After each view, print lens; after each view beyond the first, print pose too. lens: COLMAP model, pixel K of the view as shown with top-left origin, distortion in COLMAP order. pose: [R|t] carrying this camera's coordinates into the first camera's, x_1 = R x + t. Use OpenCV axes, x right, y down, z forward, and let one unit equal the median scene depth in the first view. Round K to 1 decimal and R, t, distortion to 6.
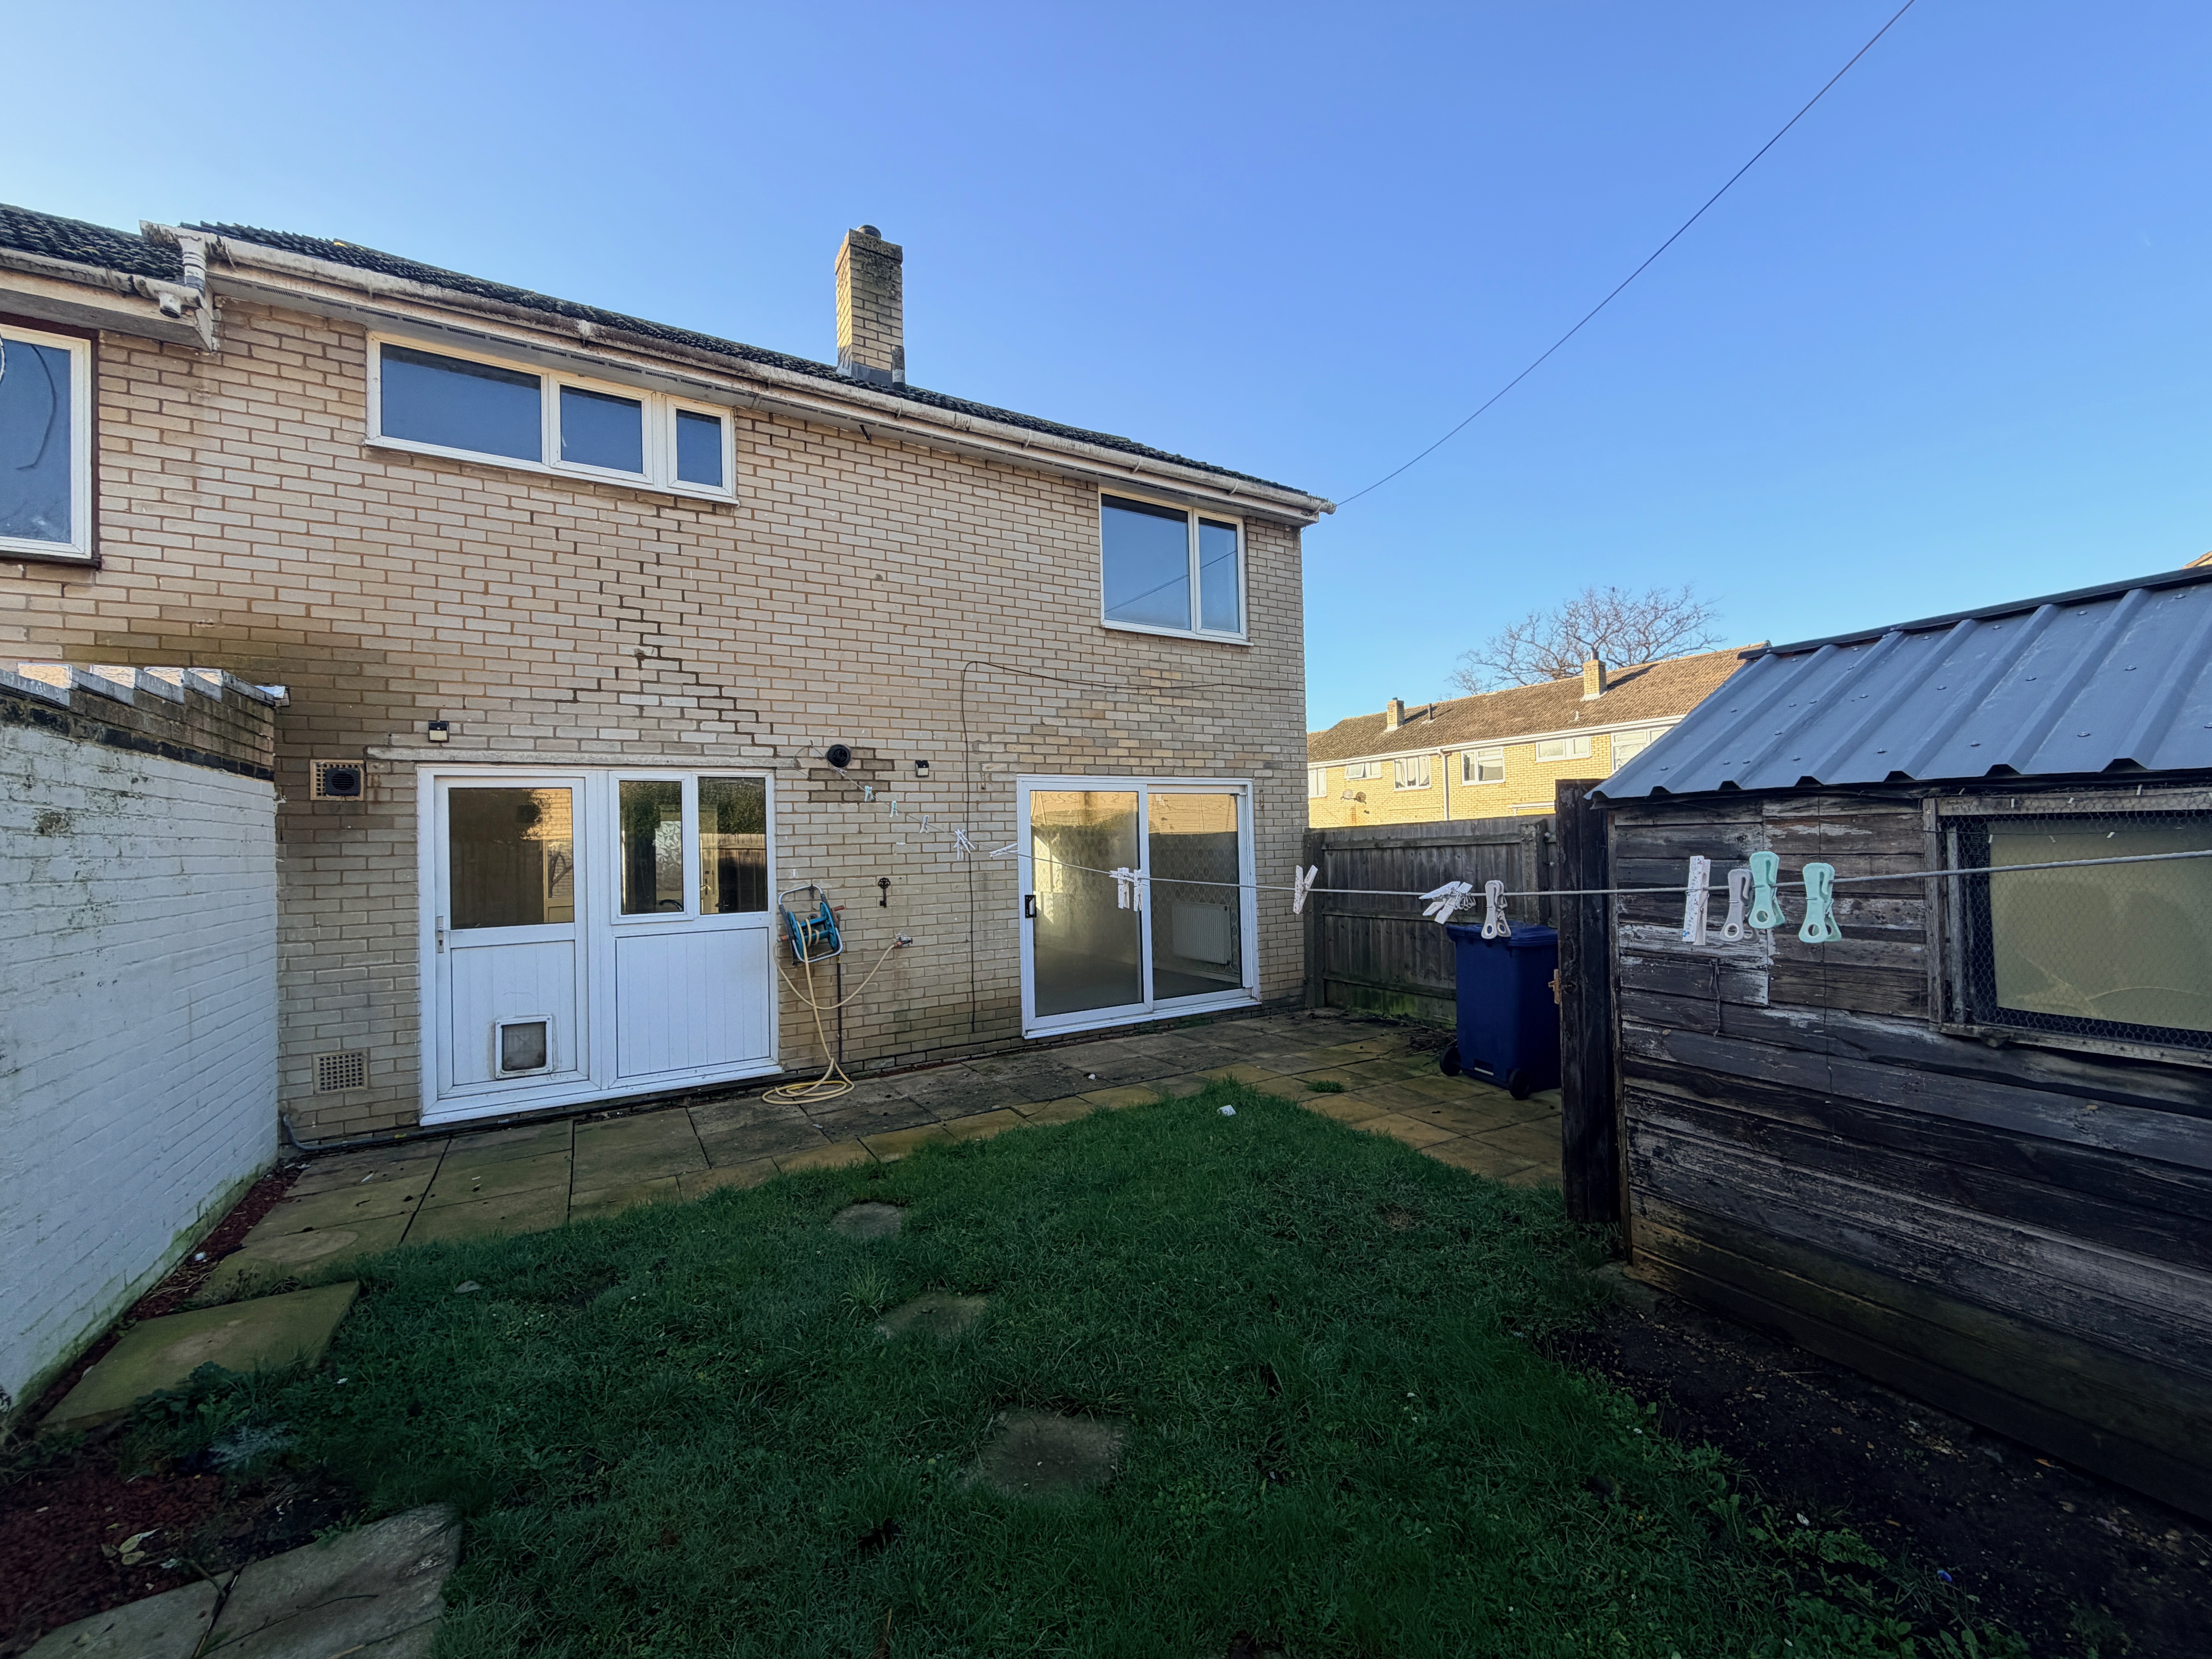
lens RADIAL K [[878.4, 0, 1104.1], [0, 878.4, 826.8], [0, 0, 1]] dist [-0.001609, 0.000313]
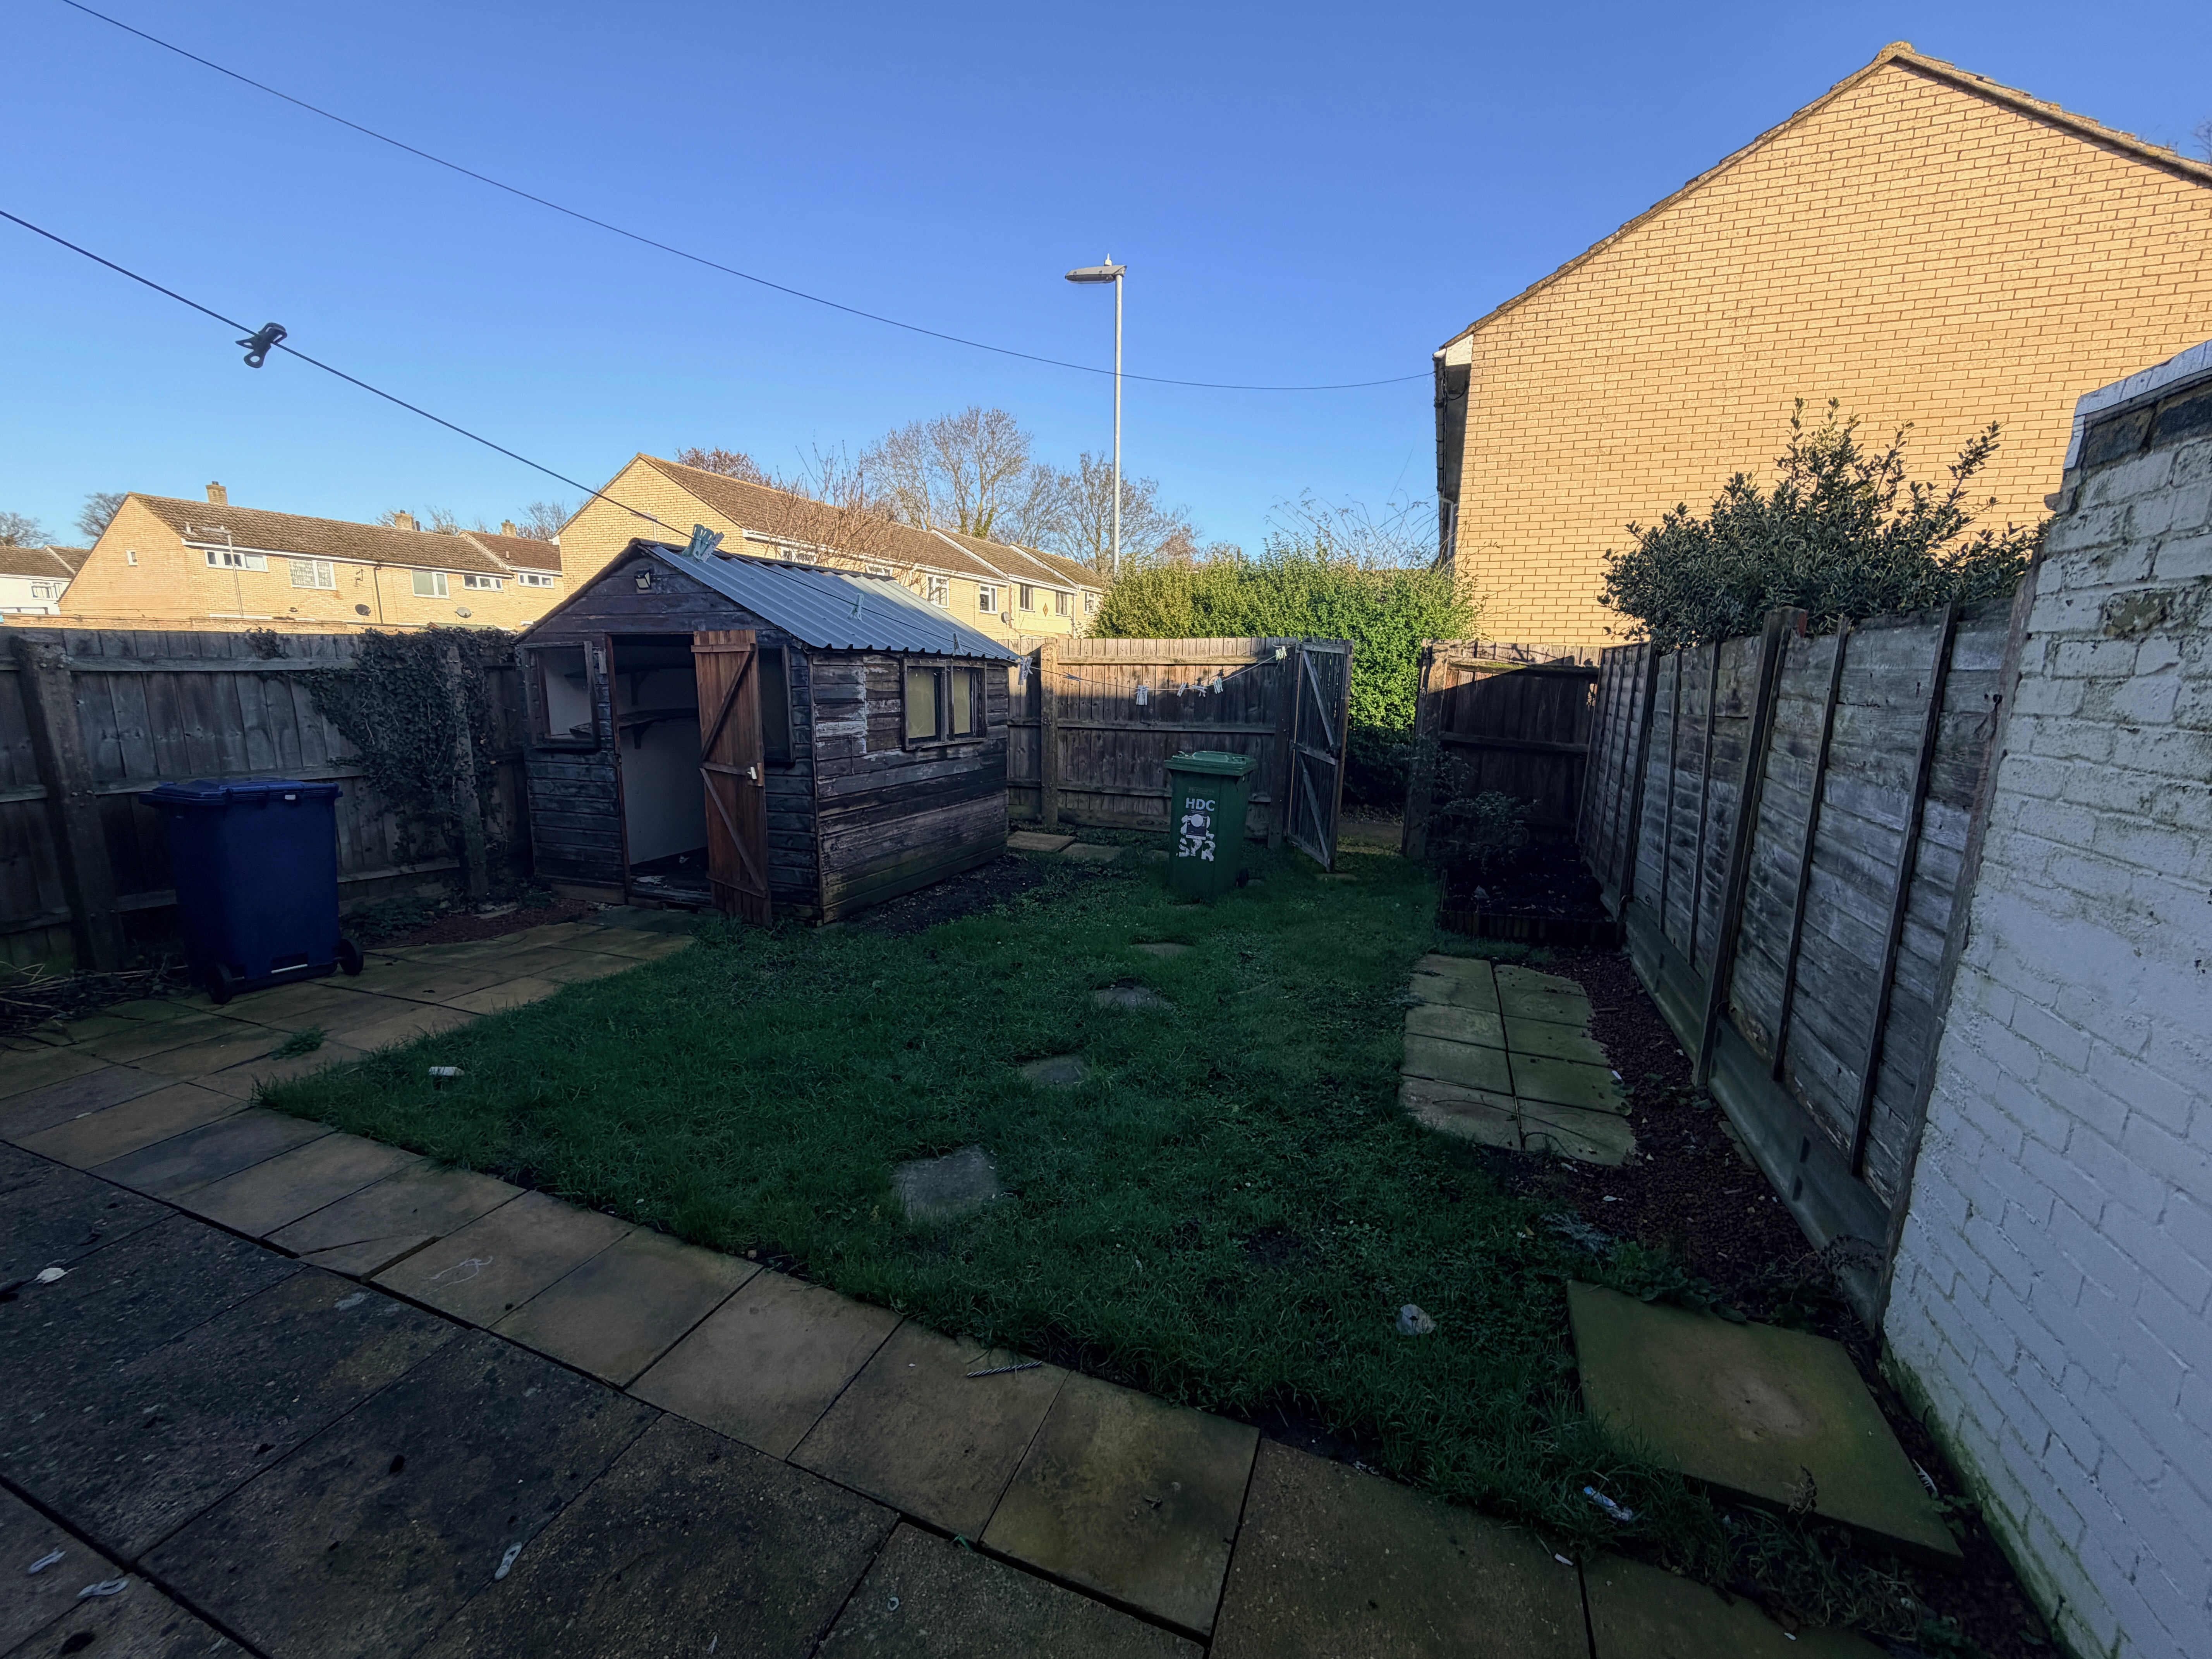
lens RADIAL K [[878.4, 0, 1099.8], [0, 878.4, 822.6], [0, 0, 1]] dist [-0.001609, 0.000313]
pose [[-0.620755, -0.121539, 0.774527, -1.191469], [-0.015847, 0.989654, 0.142596, 0.054676], [-0.783845, 0.076243, -0.616258, 1.793435]]
